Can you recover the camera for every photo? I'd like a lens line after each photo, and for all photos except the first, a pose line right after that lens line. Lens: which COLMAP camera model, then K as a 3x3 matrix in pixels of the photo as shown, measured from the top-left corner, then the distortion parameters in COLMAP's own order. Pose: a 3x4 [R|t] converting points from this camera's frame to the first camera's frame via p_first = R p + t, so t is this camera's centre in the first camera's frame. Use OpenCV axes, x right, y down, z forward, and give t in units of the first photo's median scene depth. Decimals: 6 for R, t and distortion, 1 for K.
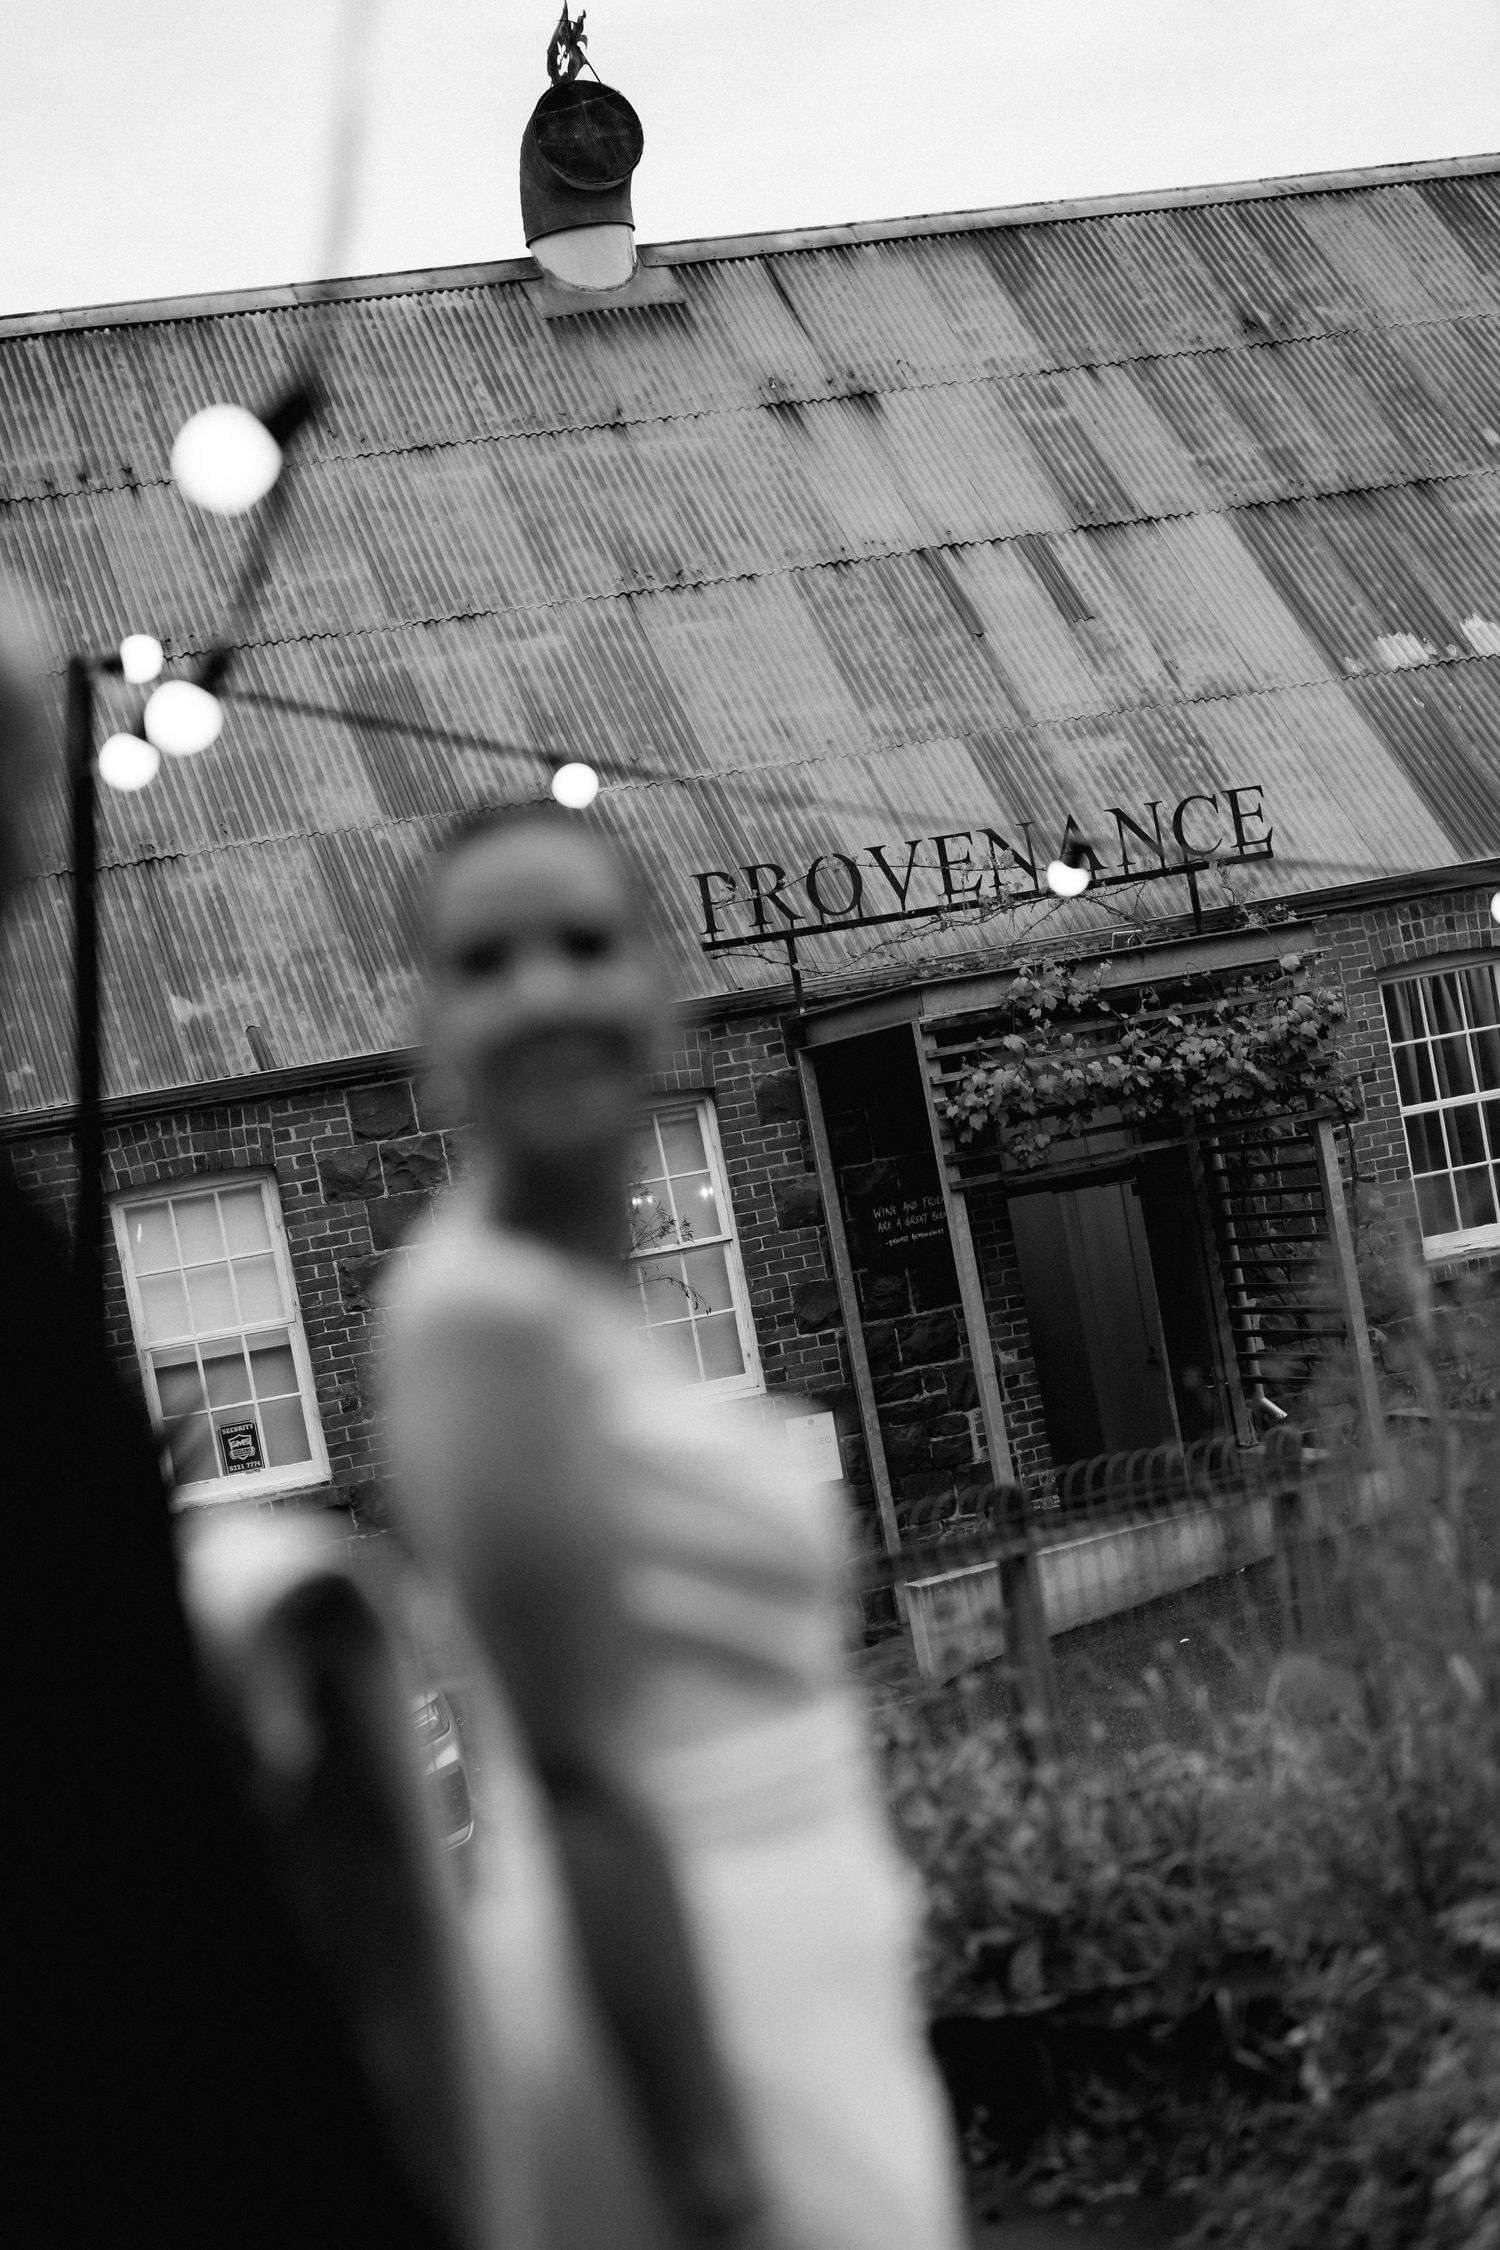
lens RADIAL K [[3654.1, 0, 749.1], [0, 3654.1, 956.6], [0, 0, 1]] dist [-0.031065, 0.145171]
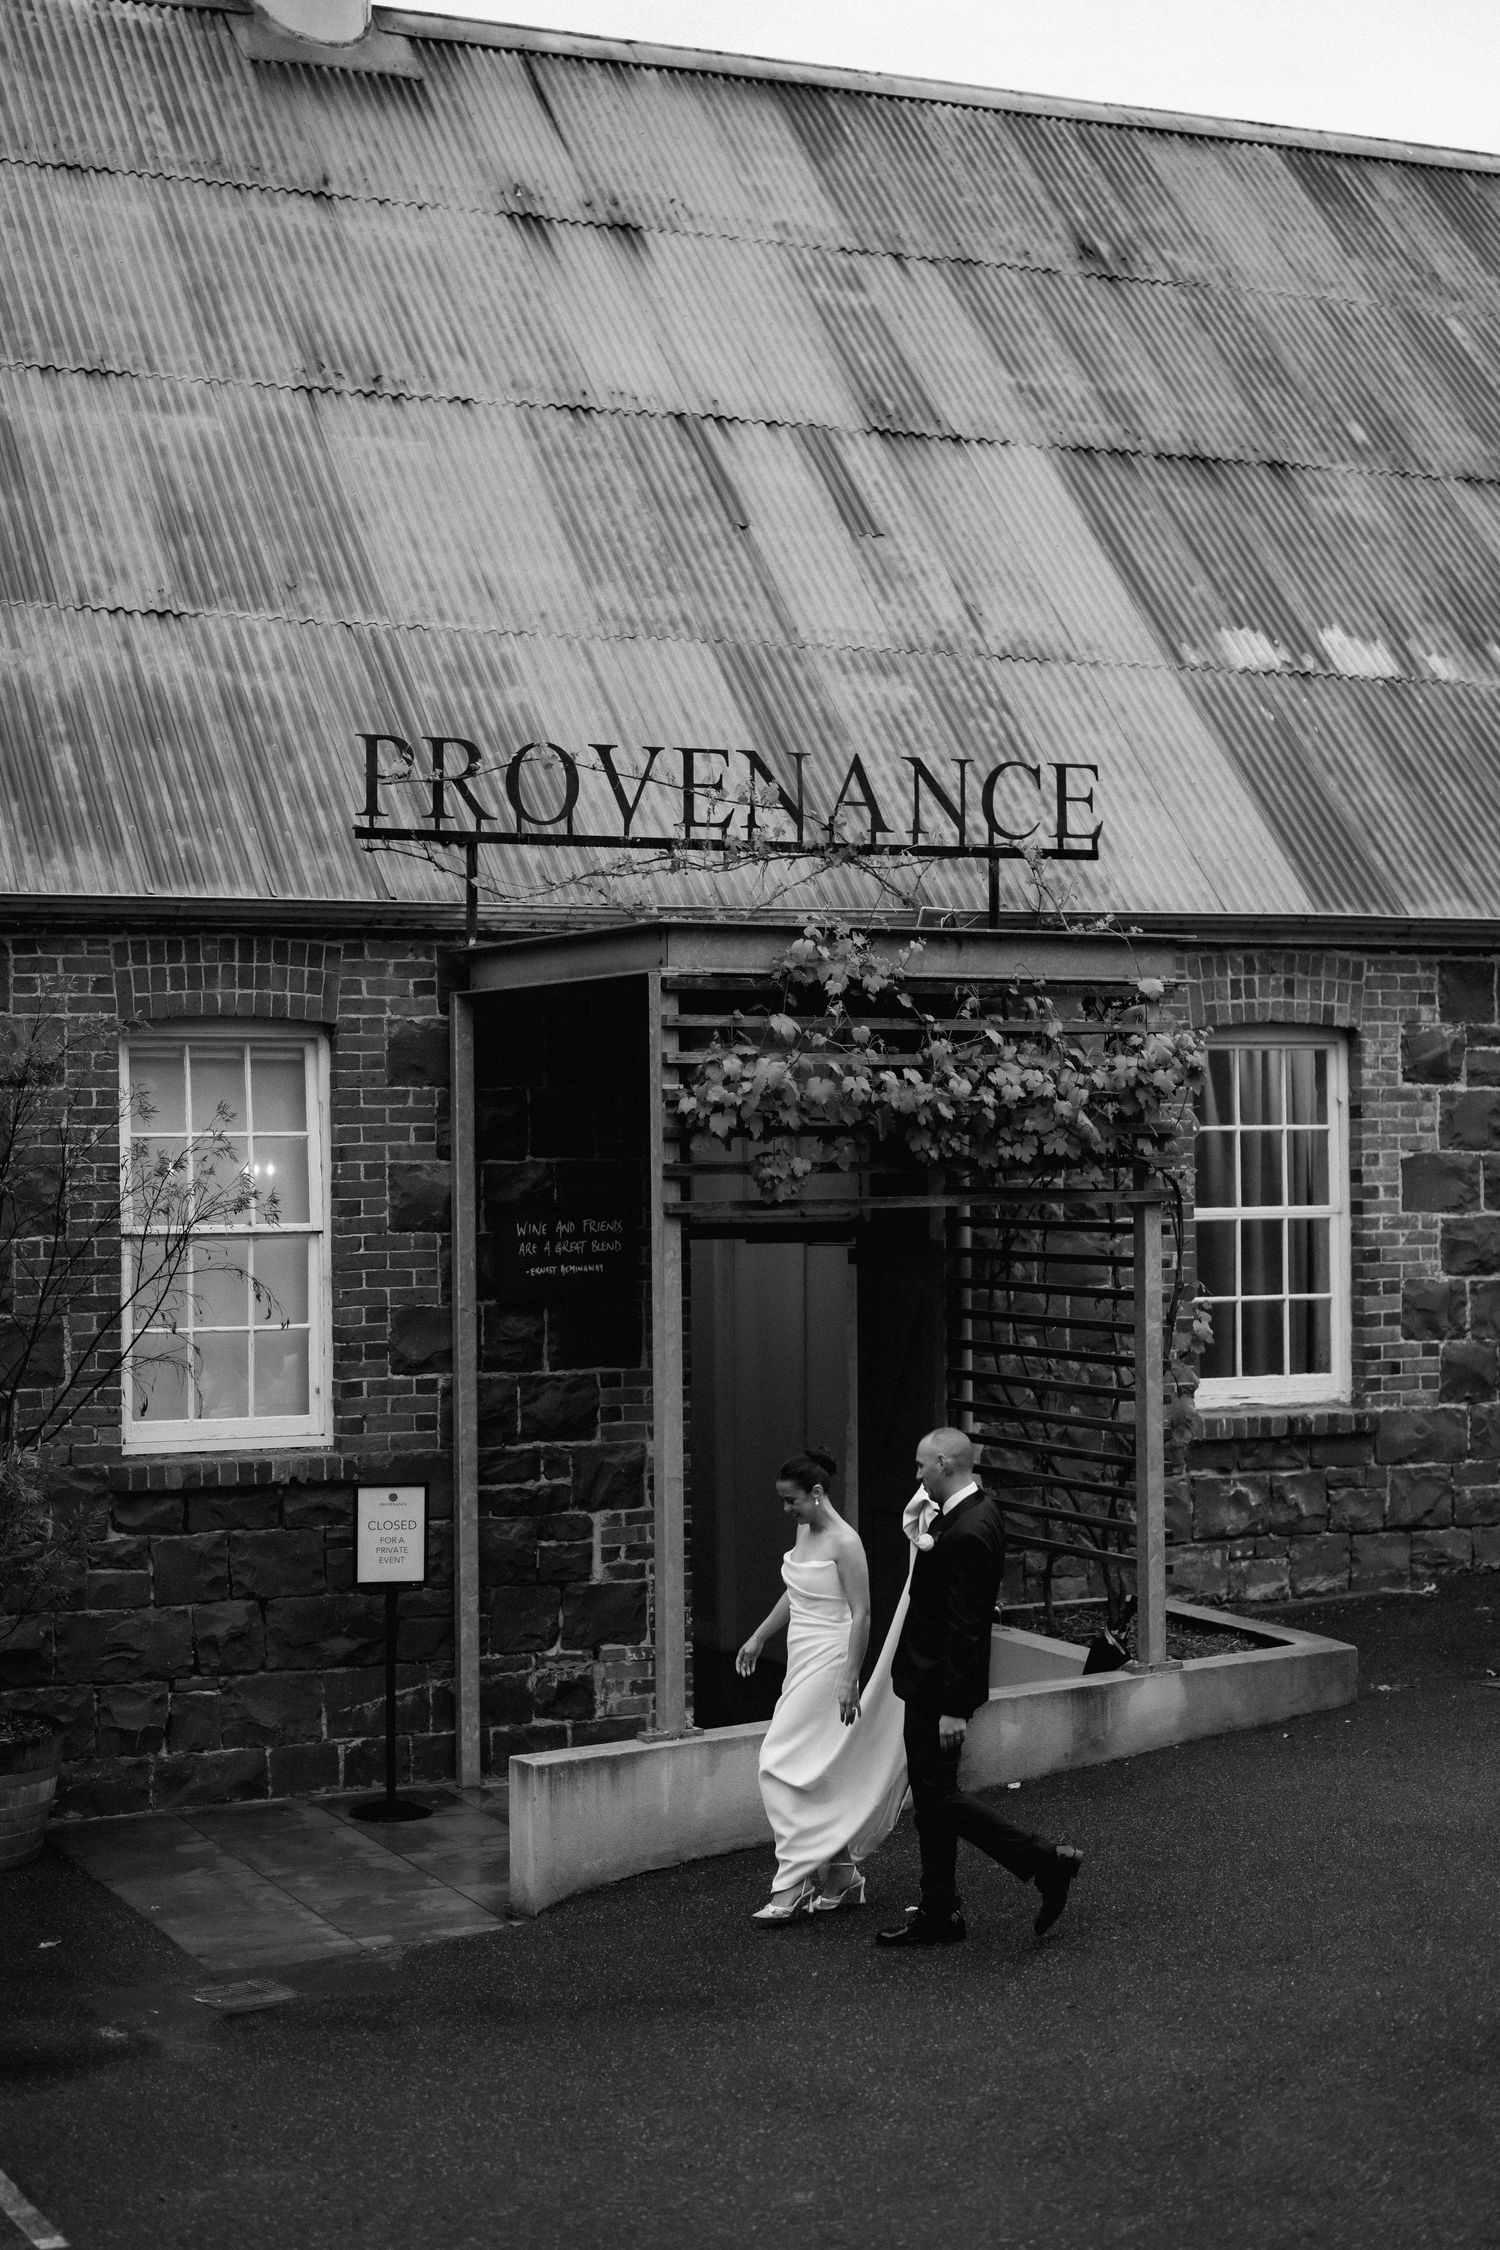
lens RADIAL K [[3654.1, 0, 749.1], [0, 3654.1, 956.6], [0, 0, 1]] dist [-0.031065, 0.145171]
pose [[0.974900, 0.176806, 0.135311, -0.025867], [-0.175083, 0.984246, -0.024620, 0.022300], [-0.137533, 0.000311, 0.990497, 0.223157]]
